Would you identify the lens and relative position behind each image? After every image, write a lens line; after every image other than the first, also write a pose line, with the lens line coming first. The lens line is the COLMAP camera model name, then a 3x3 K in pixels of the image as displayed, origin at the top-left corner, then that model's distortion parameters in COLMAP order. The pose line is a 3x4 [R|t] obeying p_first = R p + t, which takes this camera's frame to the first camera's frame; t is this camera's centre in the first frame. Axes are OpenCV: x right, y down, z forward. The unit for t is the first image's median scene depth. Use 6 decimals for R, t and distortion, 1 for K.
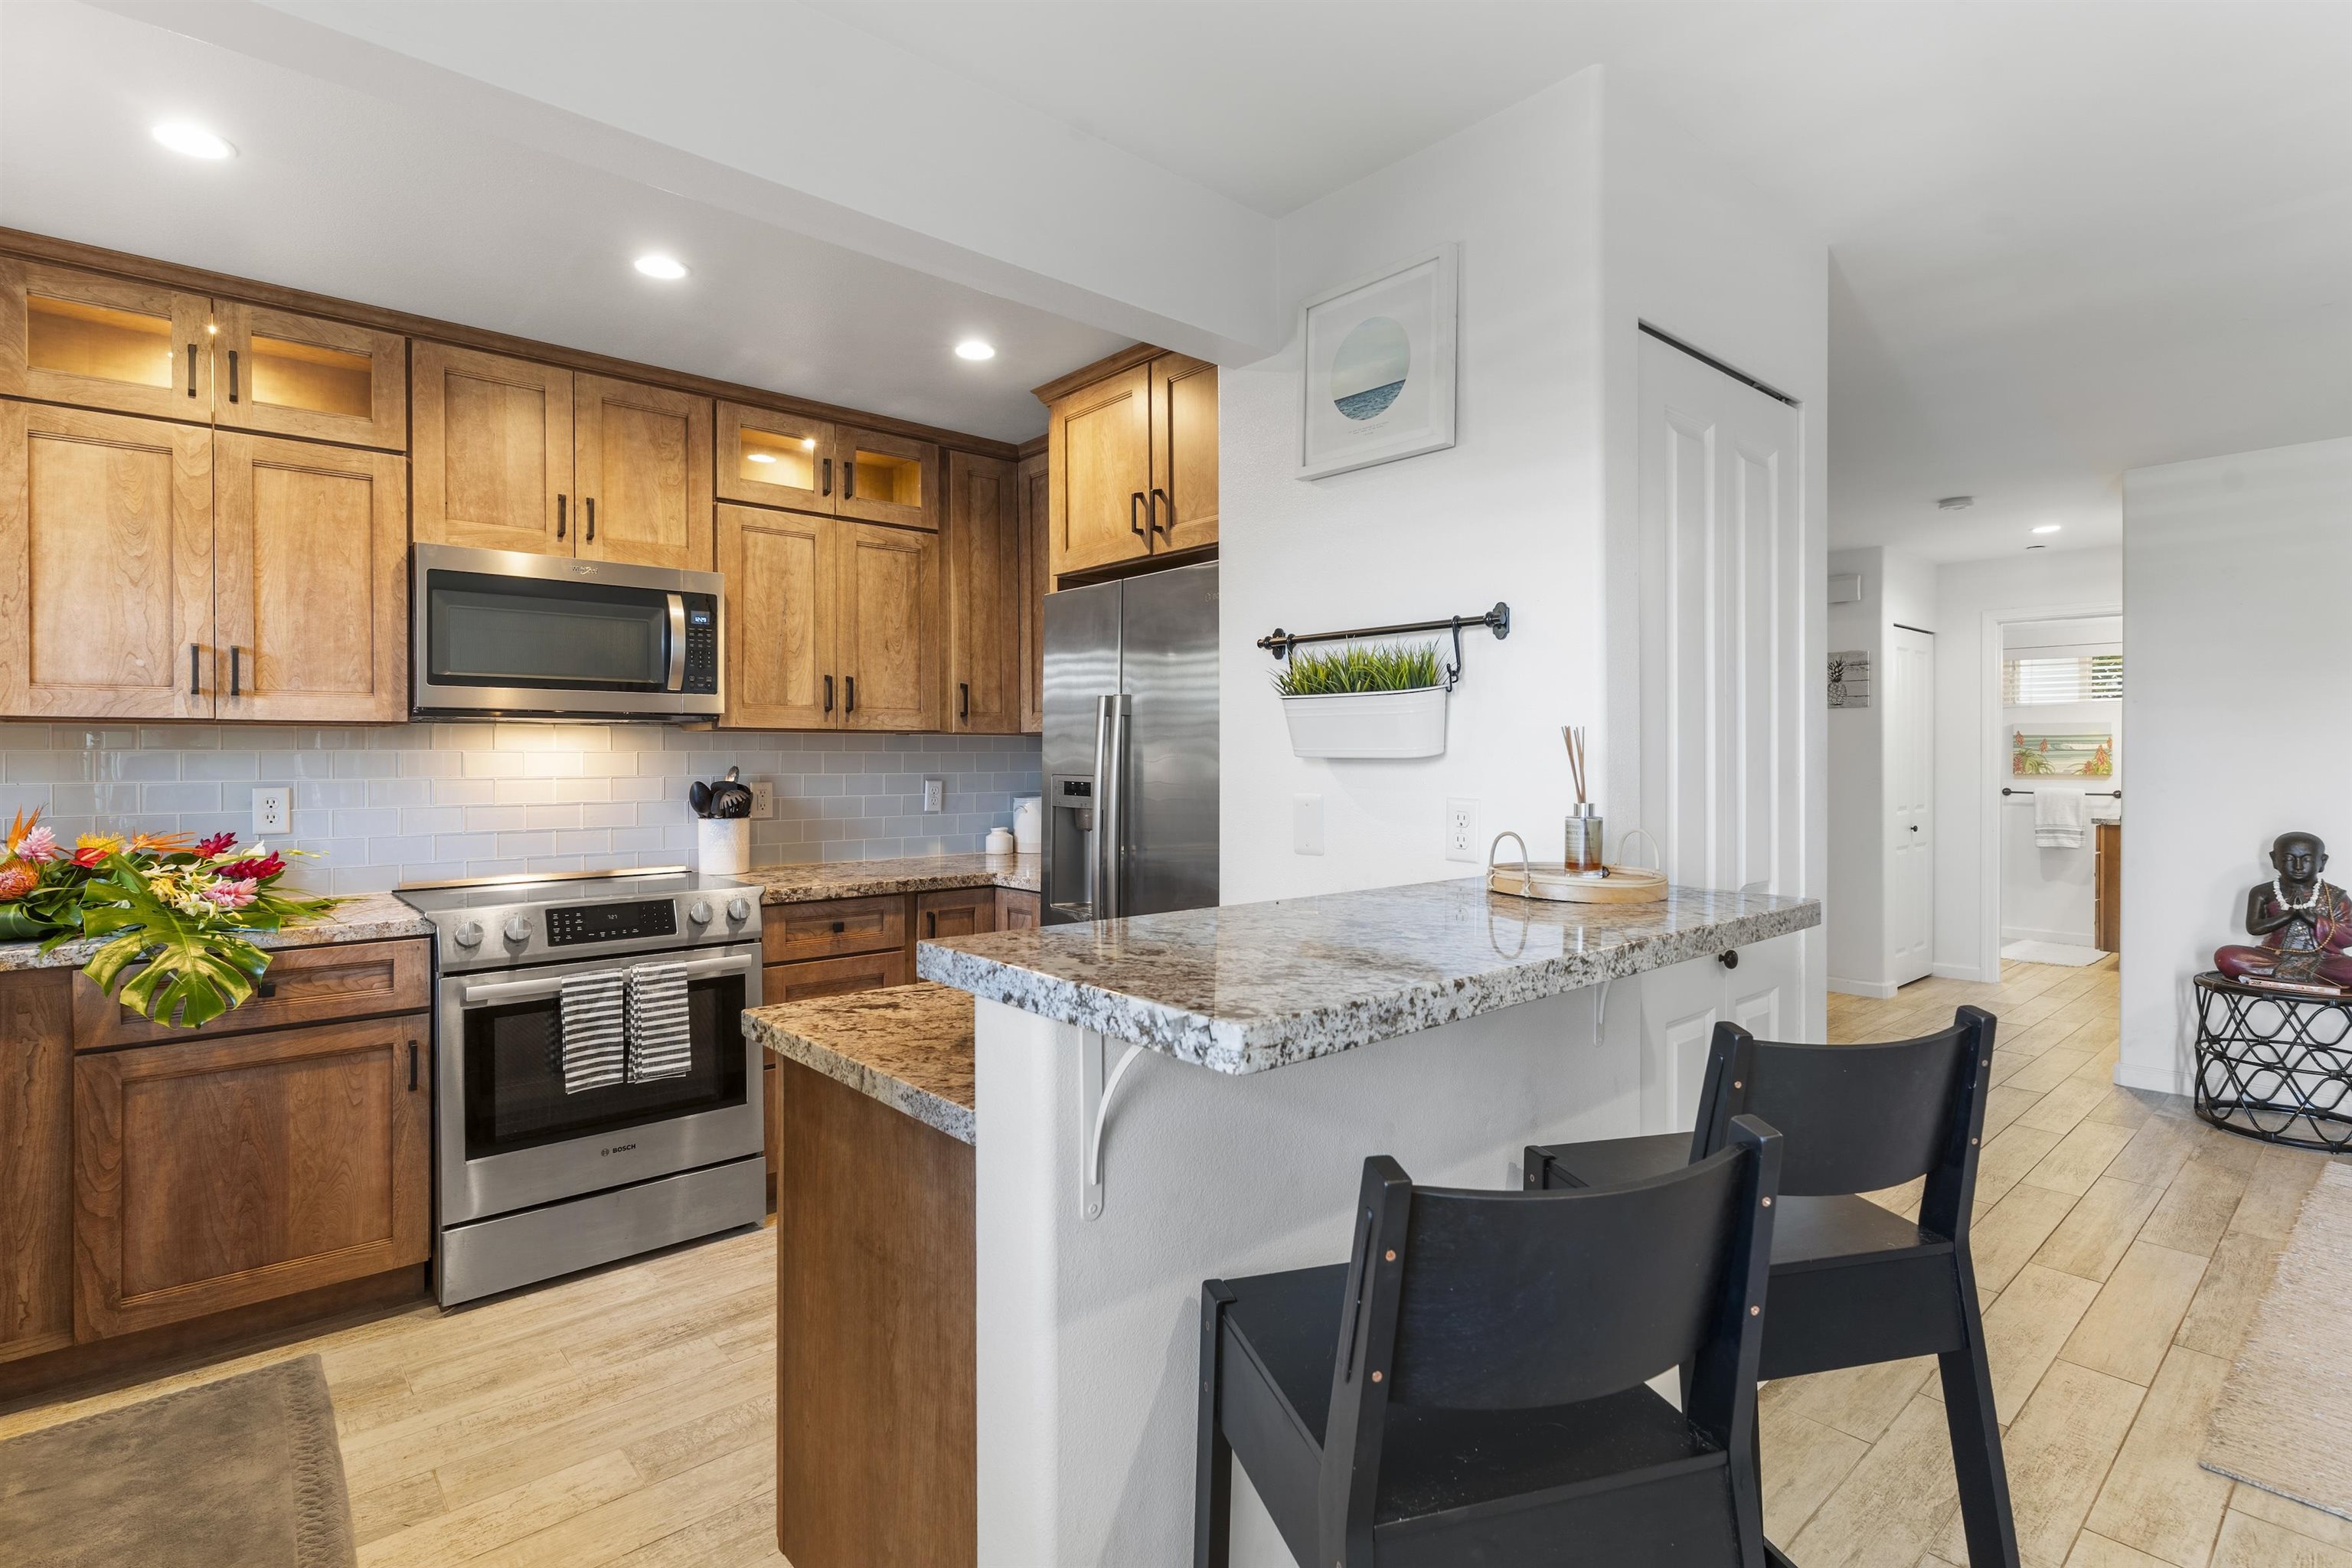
lens RADIAL K [[1131.8, 0, 1166.5], [0, 1131.8, 757.3], [0, 0, 1]] dist [0.001650, 0.001583]
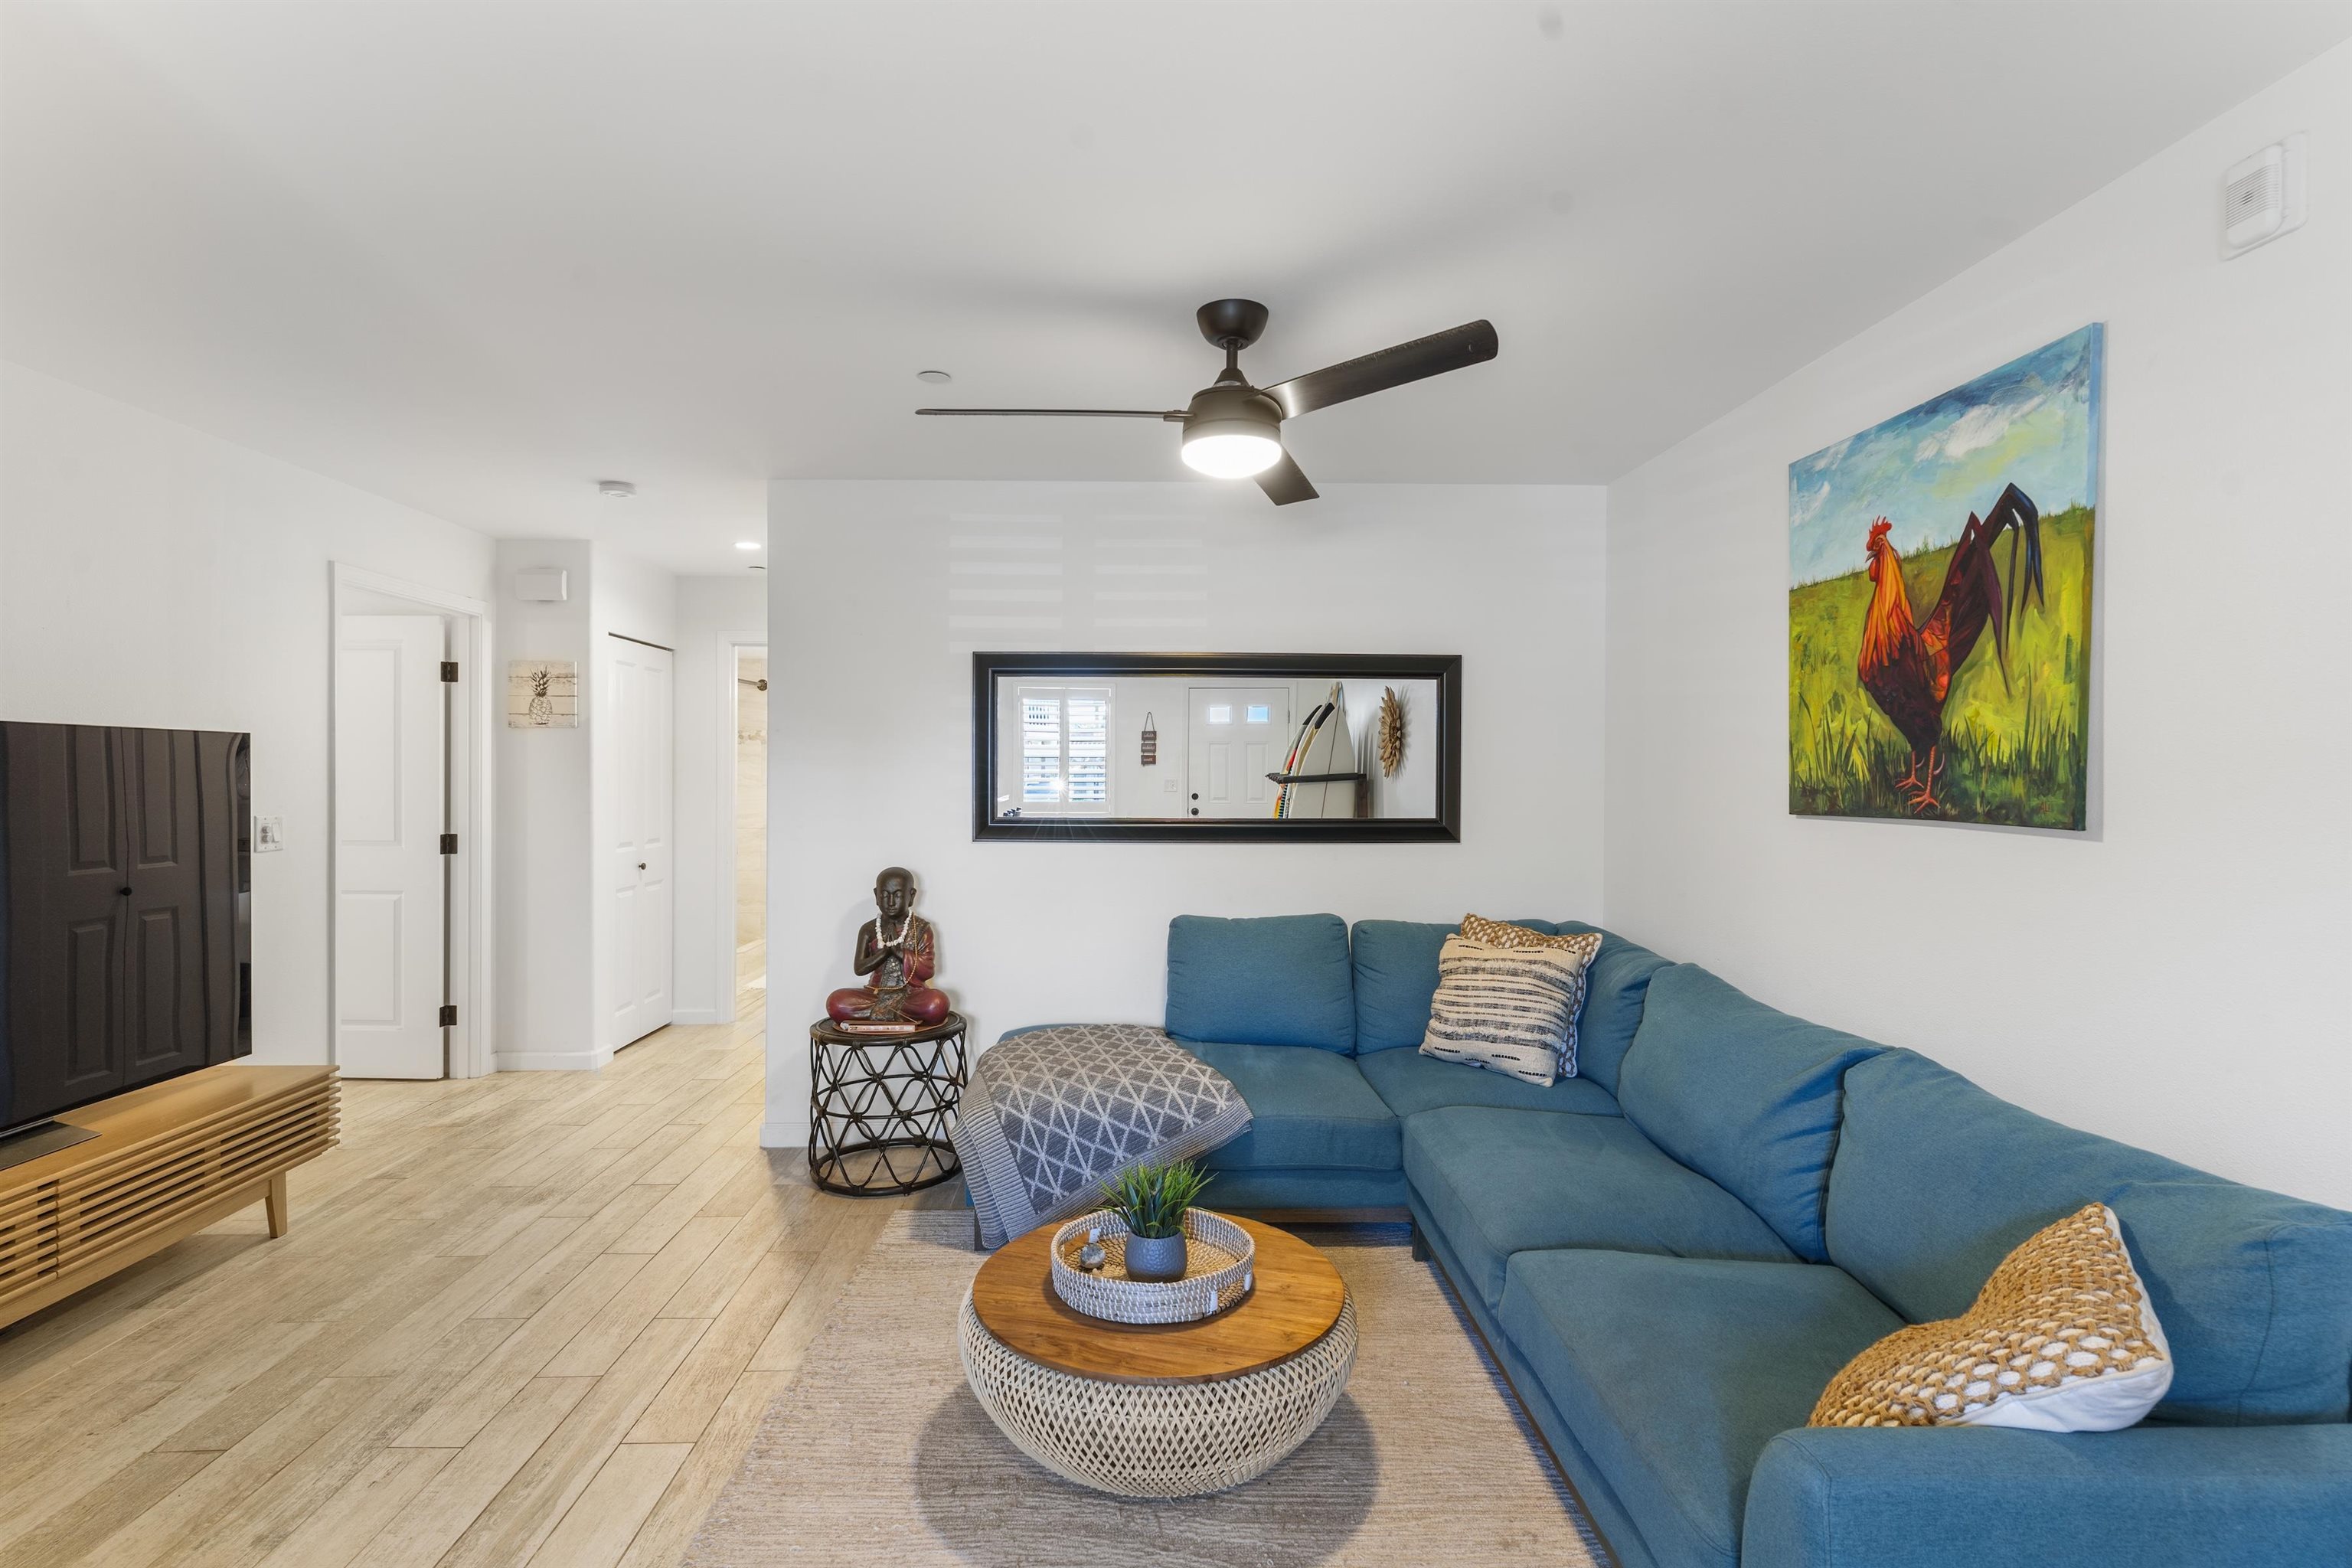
lens RADIAL K [[1120.1, 0, 1165.7], [0, 1120.1, 778.1], [0, 0, 1]] dist [0.002032, 0.000055]
pose [[0.639191, 0.000009, 0.769048, 0.395779], [-0.001937, 0.999997, 0.001599, -0.014028], [-0.769046, -0.002512, 0.639189, 0.192660]]
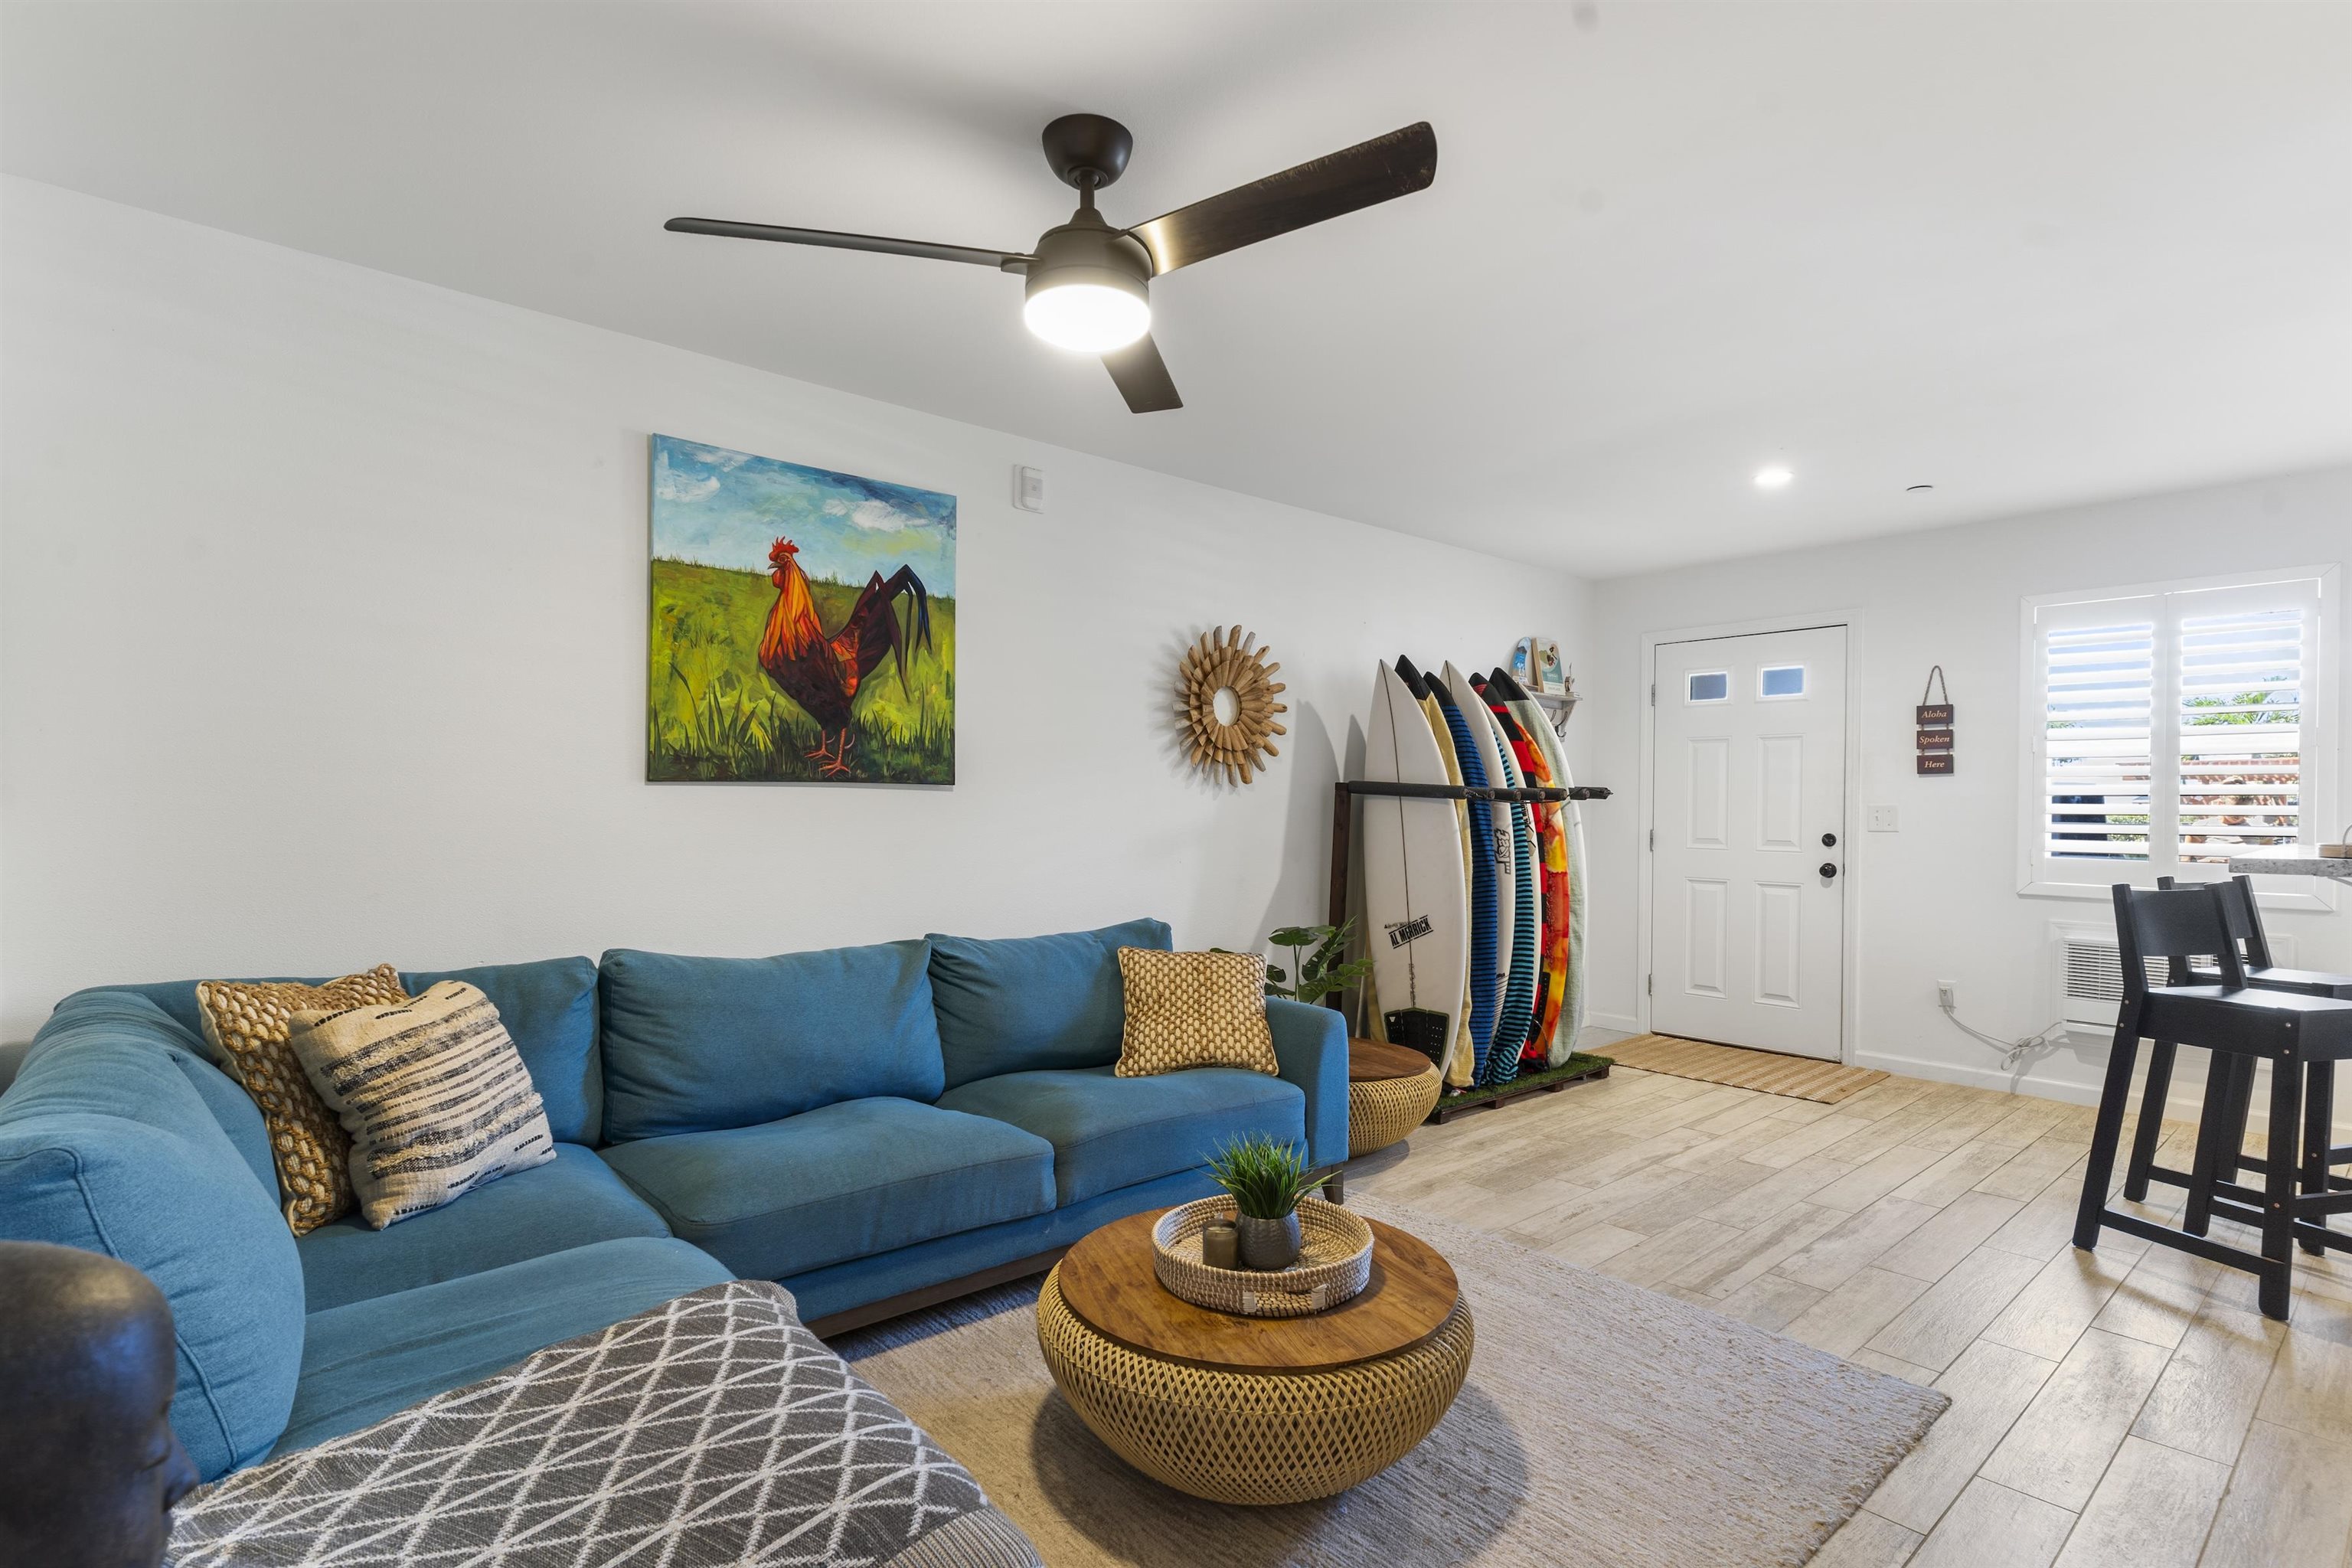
lens RADIAL K [[1143.5, 0, 1180.0], [0, 1143.5, 817.2], [0, 0, 1]] dist [-0.000508, -0.000190]
pose [[-0.999989, -0.004668, -0.000487, 0.876936], [-0.004674, 0.999883, 0.014555, 0.021537], [0.000419, 0.014558, -0.999894, 1.111474]]
